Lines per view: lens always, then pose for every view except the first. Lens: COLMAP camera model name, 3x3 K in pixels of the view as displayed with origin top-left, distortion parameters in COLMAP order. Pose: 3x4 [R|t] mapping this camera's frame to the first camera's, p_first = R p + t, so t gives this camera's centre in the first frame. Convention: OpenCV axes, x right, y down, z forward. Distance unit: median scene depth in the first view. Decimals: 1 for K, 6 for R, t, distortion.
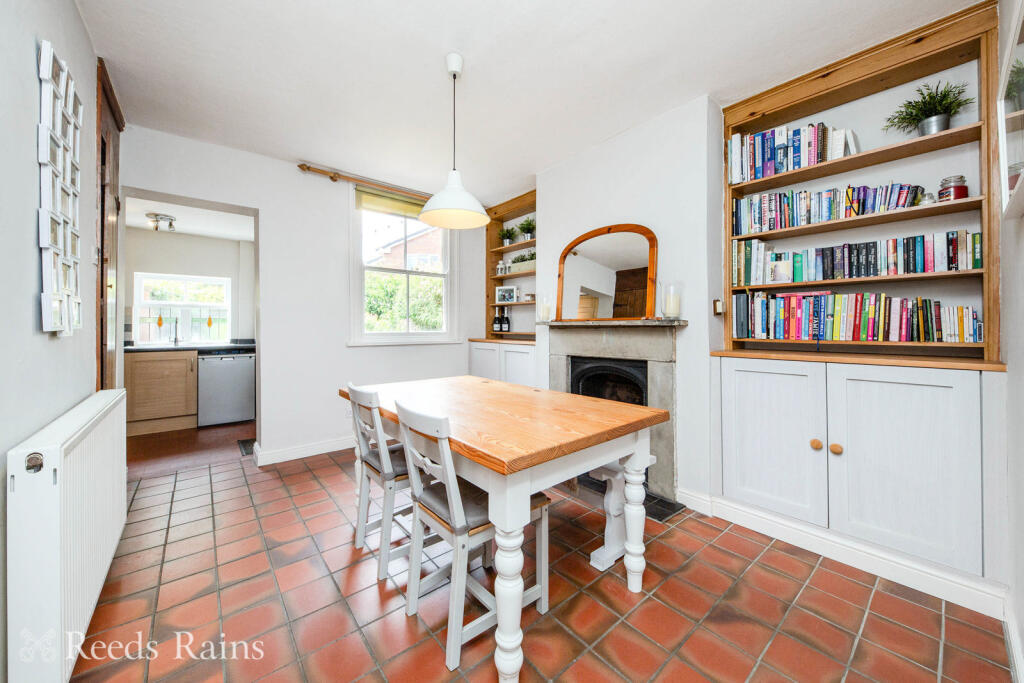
lens RADIAL K [[370.4, 0, 498.4], [0, 370.4, 324.0], [0, 0, 1]] dist [-0.001610, -0.000968]
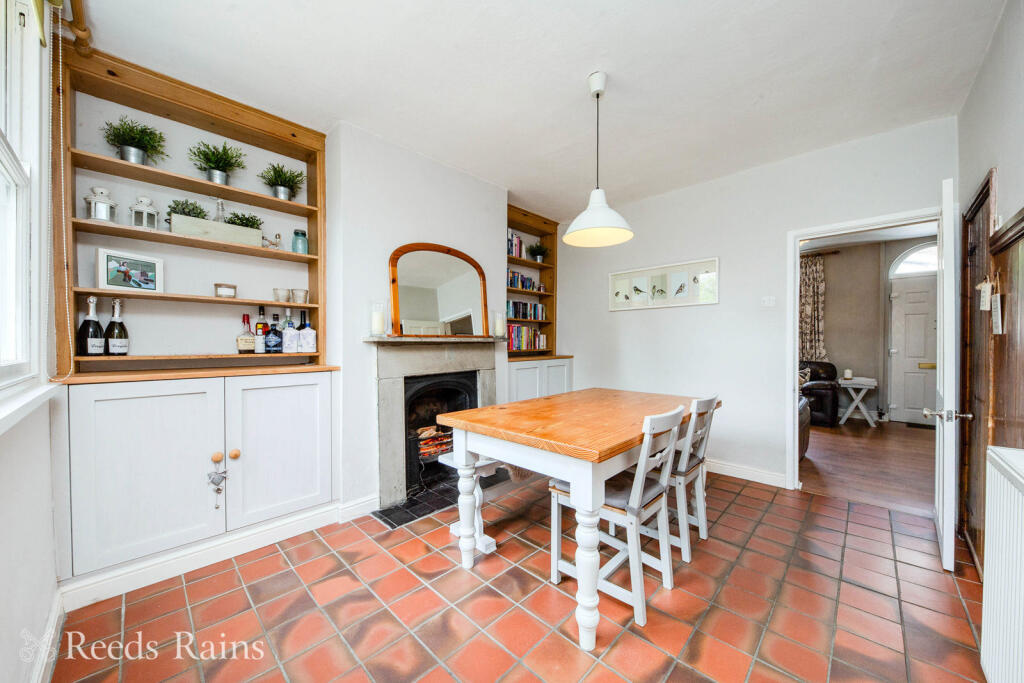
lens RADIAL K [[370.4, 0, 510.2], [0, 370.4, 344.1], [0, 0, 1]] dist [-0.001610, -0.000968]
pose [[-0.132969, -0.005882, 0.991103, -0.768534], [-0.006318, 0.999967, 0.005087, 0.003236], [-0.991100, -0.005585, -0.133002, 0.969357]]
